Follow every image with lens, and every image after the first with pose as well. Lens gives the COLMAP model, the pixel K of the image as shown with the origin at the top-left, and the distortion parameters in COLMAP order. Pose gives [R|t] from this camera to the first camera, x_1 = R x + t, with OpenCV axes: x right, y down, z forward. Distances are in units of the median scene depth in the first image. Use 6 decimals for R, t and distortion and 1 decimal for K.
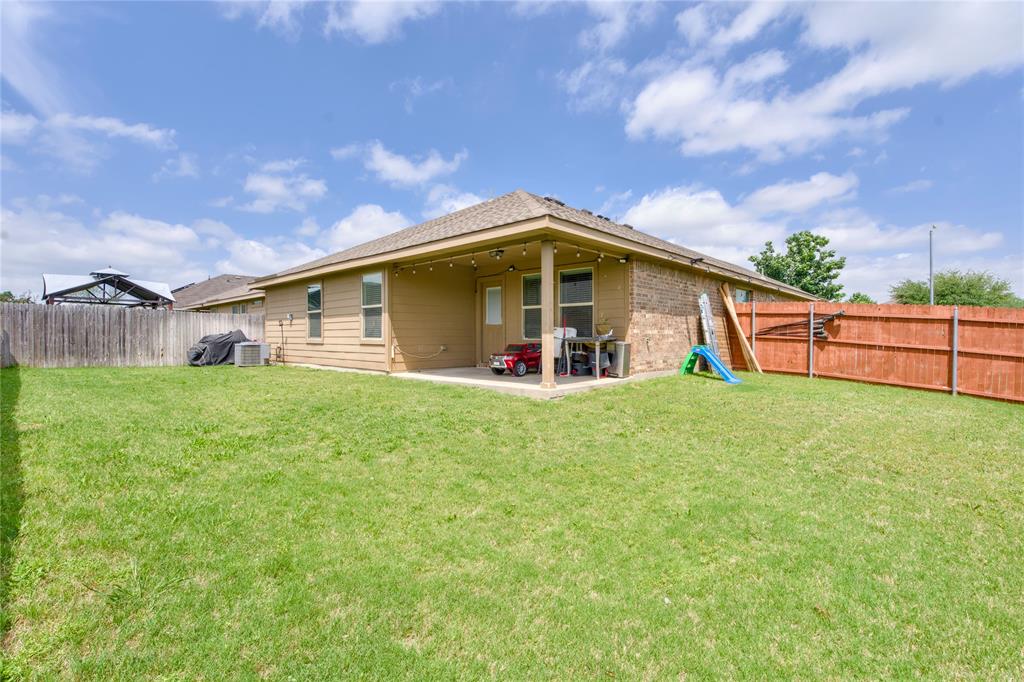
lens RADIAL K [[458.4, 0, 514.4], [0, 458.4, 337.6], [0, 0, 1]] dist [-0.007395, -0.001550]
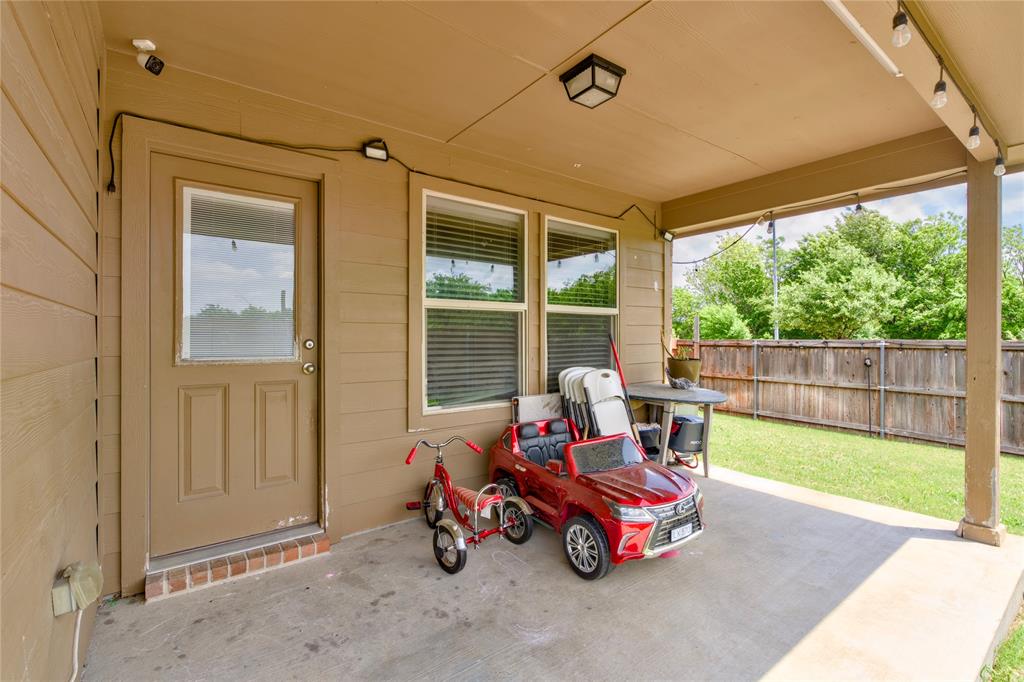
lens RADIAL K [[458.4, 0, 516.1], [0, 458.4, 340.7], [0, 0, 1]] dist [-0.007395, -0.001550]
pose [[0.184643, -0.002063, 0.982804, -0.252746], [0.009450, 0.999955, 0.000323, -0.041113], [-0.982760, 0.009227, 0.184654, 0.891745]]
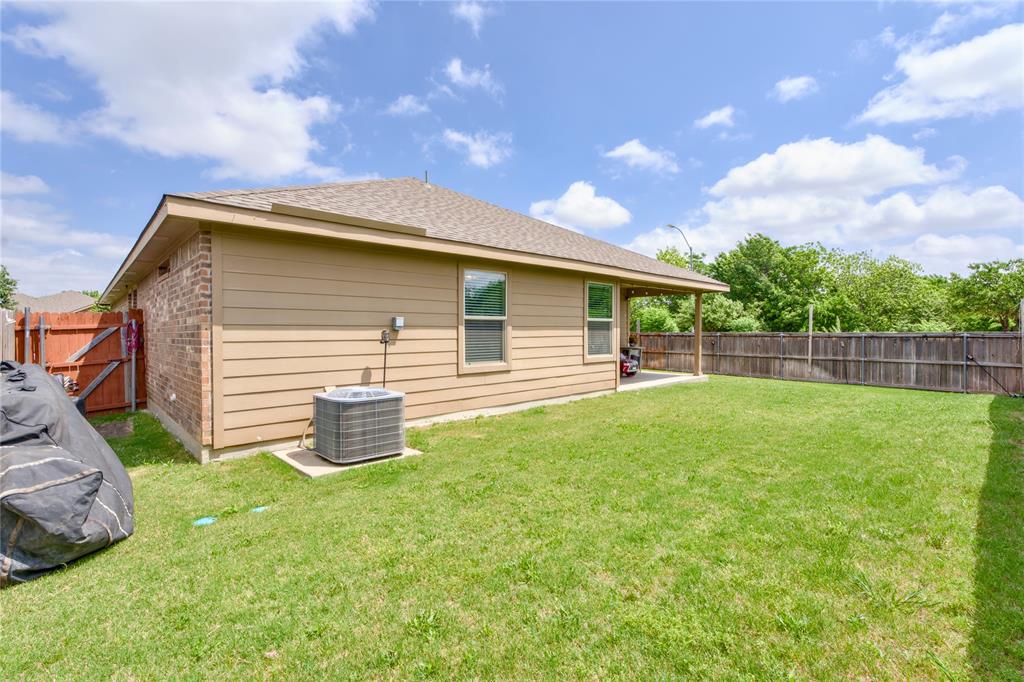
lens RADIAL K [[458.4, 0, 509.4], [0, 458.4, 338.0], [0, 0, 1]] dist [-0.007395, -0.001550]
pose [[0.088114, -0.012291, 0.996035, -1.185070], [0.009685, 0.999887, 0.011482, -0.043256], [-0.996063, 0.008635, 0.088223, 1.063161]]
